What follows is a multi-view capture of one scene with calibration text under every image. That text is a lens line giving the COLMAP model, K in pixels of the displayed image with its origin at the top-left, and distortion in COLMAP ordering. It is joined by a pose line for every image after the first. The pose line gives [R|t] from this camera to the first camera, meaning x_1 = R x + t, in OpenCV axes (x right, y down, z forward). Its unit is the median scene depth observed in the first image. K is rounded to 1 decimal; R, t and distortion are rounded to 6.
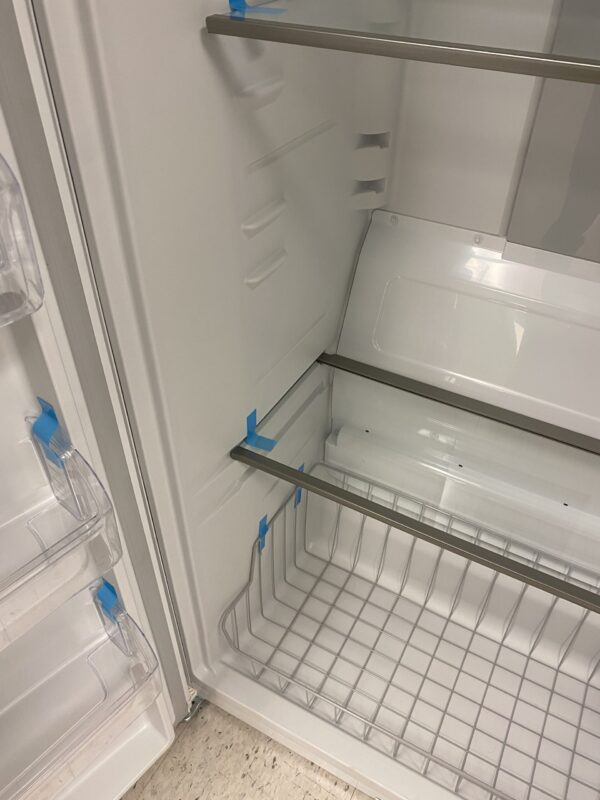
lens RADIAL K [[626.1, 0, 303.7], [0, 626.1, 397.7], [0, 0, 1]] dist [0.017897, -0.022279]
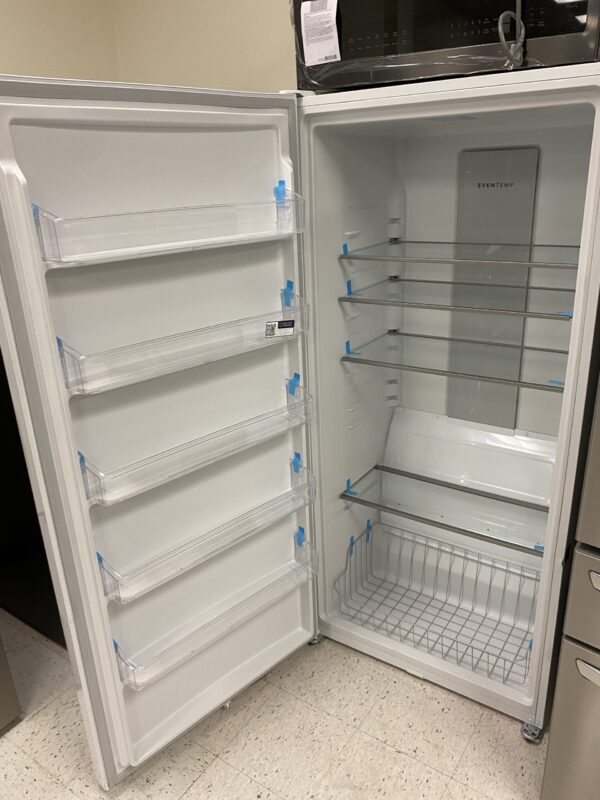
lens RADIAL K [[626.1, 0, 294.3], [0, 626.1, 406.4], [0, 0, 1]] dist [0.017897, -0.022279]
pose [[0.992221, -0.021193, -0.122672, 0.015252], [-0.019460, 0.946883, -0.320988, 0.455115], [0.122959, 0.320878, 0.939105, -1.249978]]
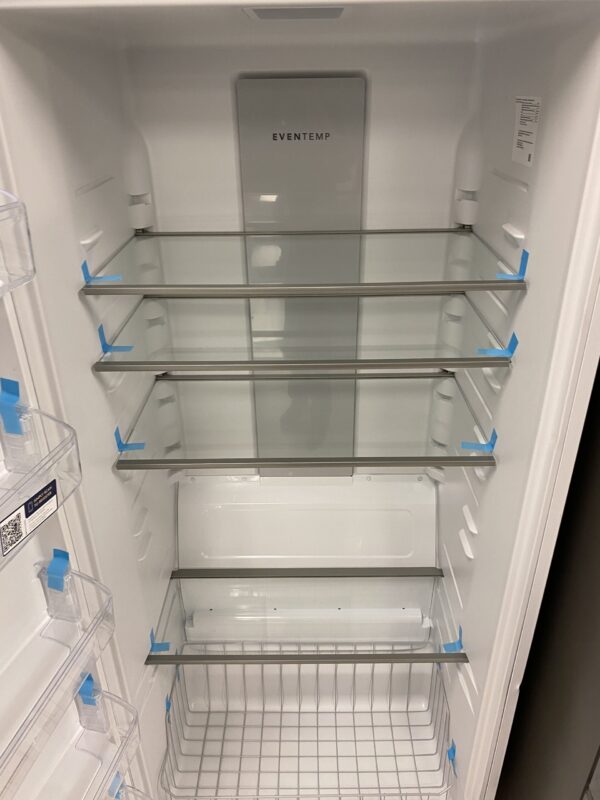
lens RADIAL K [[626.1, 0, 305.1], [0, 626.1, 402.6], [0, 0, 1]] dist [0.017897, -0.022279]
pose [[0.881988, -0.252423, 0.397970, -0.180335], [0.328113, 0.935076, -0.134072, -0.141604], [-0.338290, 0.248829, 0.907548, -0.588479]]
